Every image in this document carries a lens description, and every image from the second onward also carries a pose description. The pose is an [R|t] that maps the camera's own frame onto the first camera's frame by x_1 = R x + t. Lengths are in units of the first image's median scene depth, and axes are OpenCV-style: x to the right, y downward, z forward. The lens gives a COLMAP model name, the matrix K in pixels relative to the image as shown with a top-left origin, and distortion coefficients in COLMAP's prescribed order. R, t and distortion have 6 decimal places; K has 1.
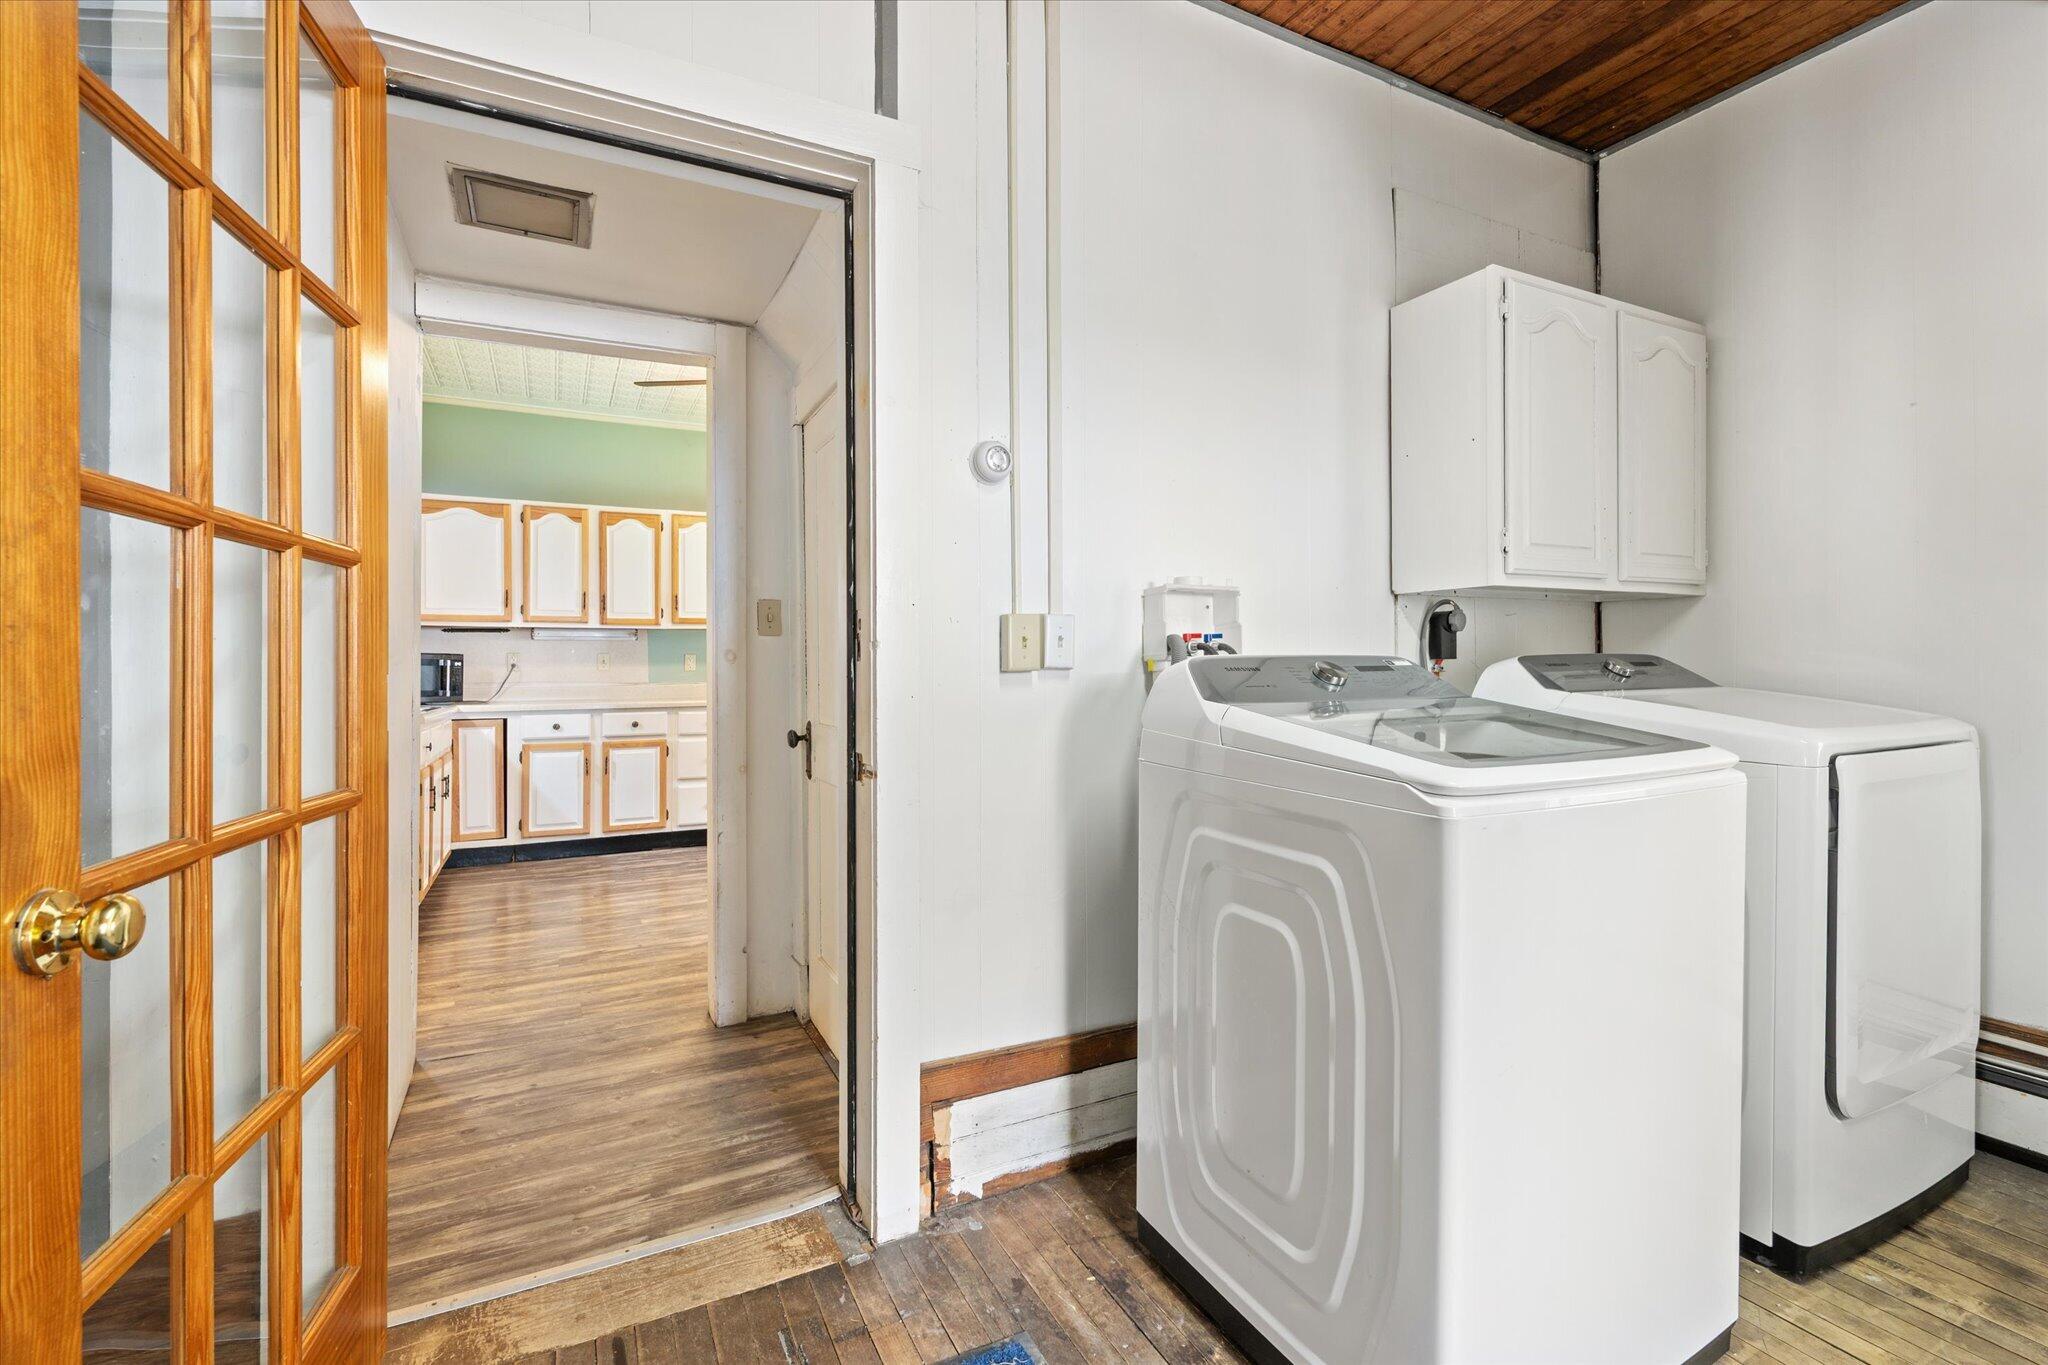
lens RADIAL K [[898.9, 0, 1021.9], [0, 898.9, 655.2], [0, 0, 1]] dist [-0.000692, -0.000100]
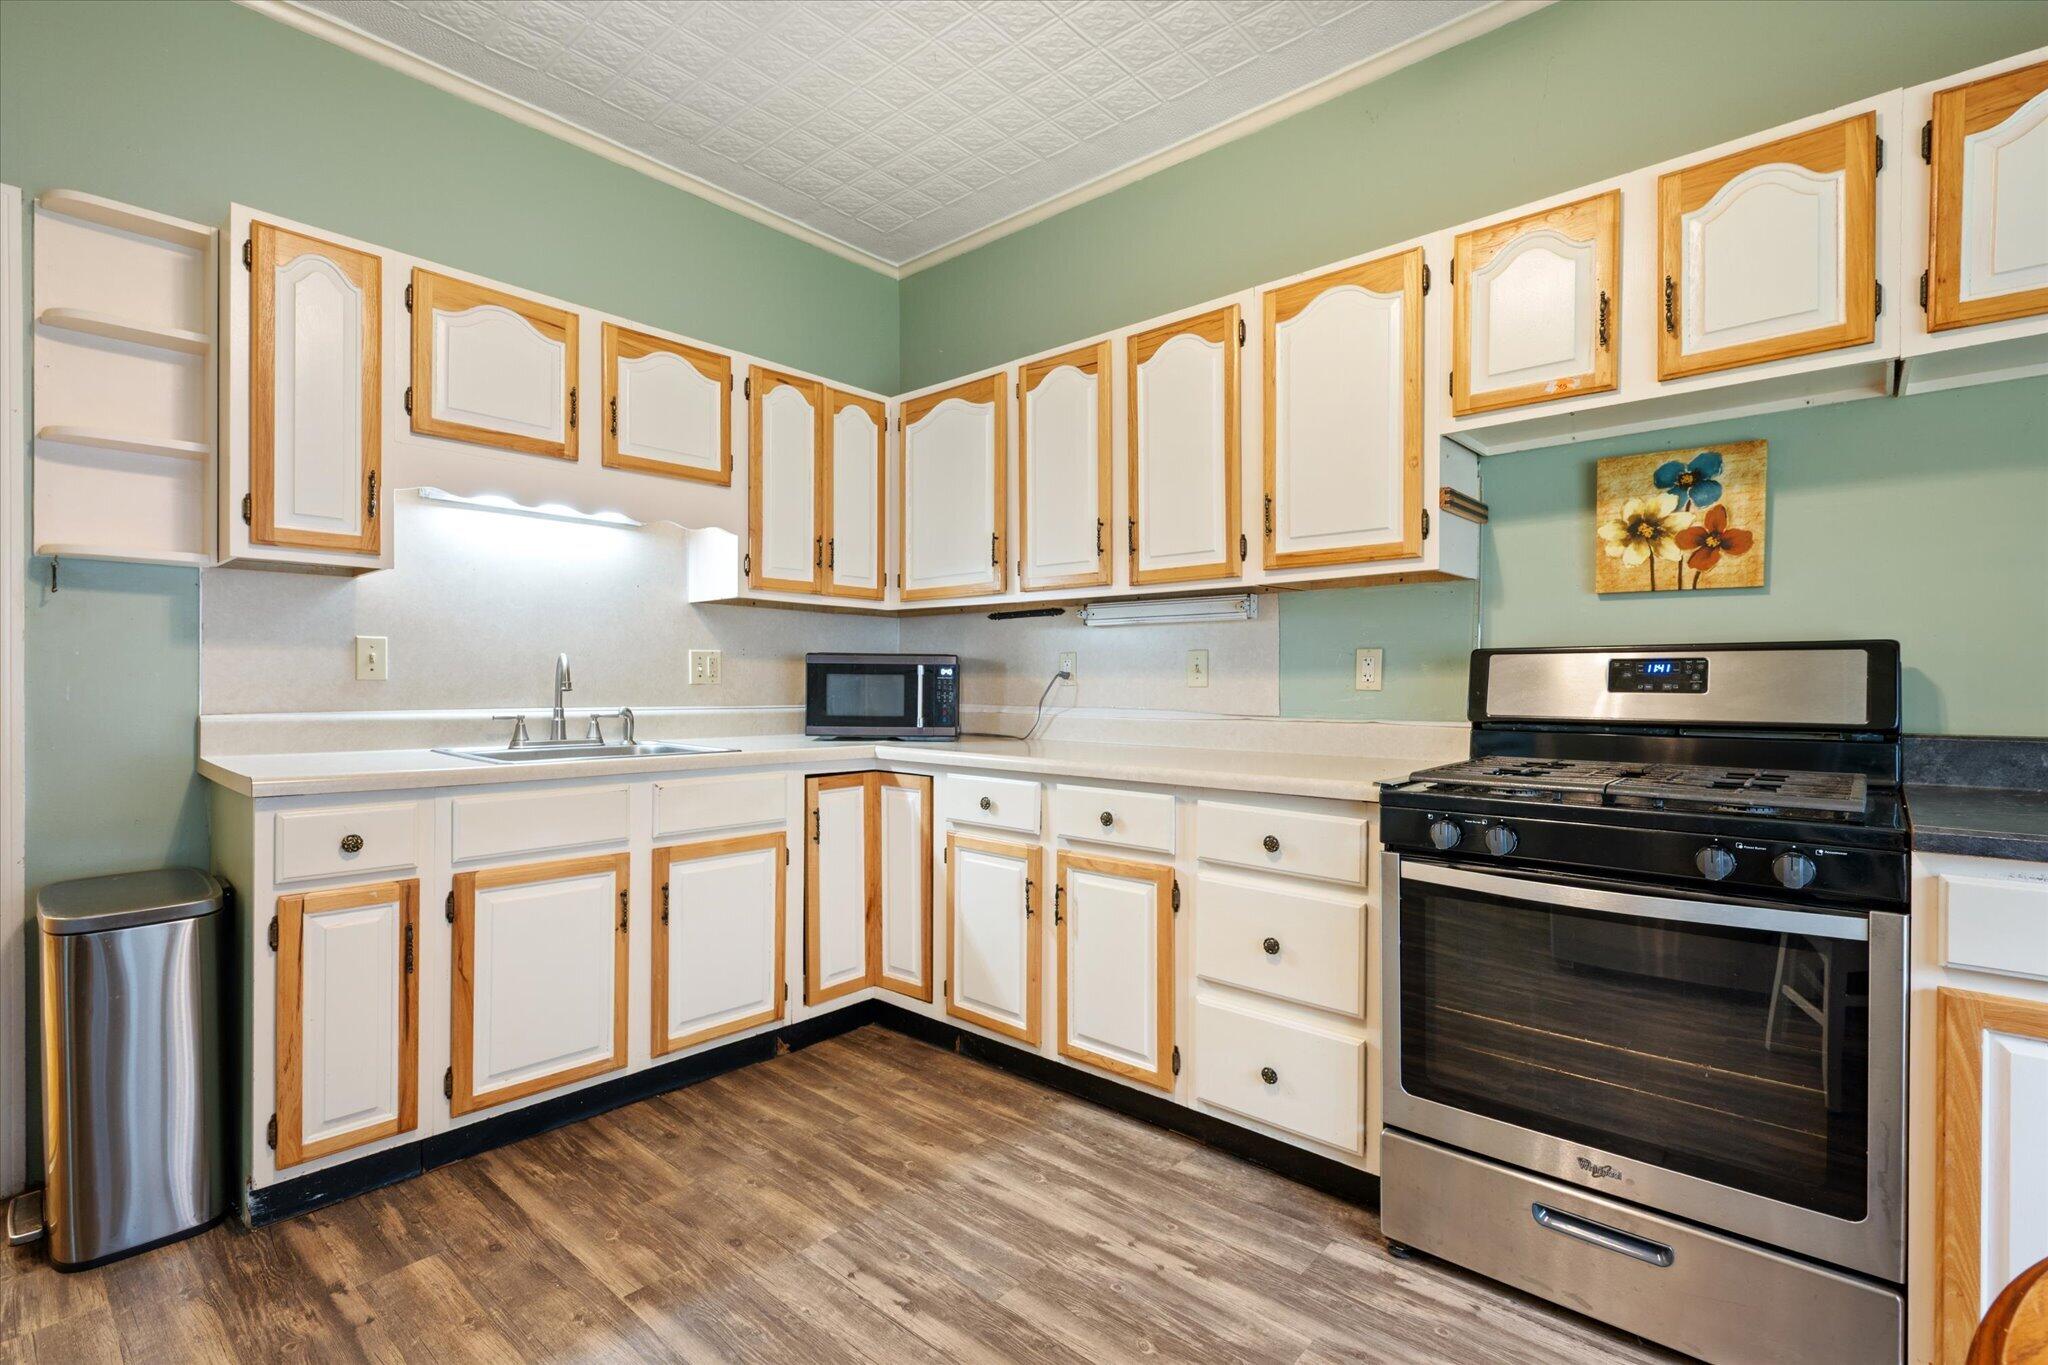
lens RADIAL K [[945.6, 0, 1036.7], [0, 945.6, 683.1], [0, 0, 1]] dist [-0.000558, -0.000034]
pose [[0.365315, 0.005852, -0.930866, -0.097787], [0.002282, 0.999972, 0.007182, 0.029123], [0.930881, -0.004748, 0.365291, 1.941549]]
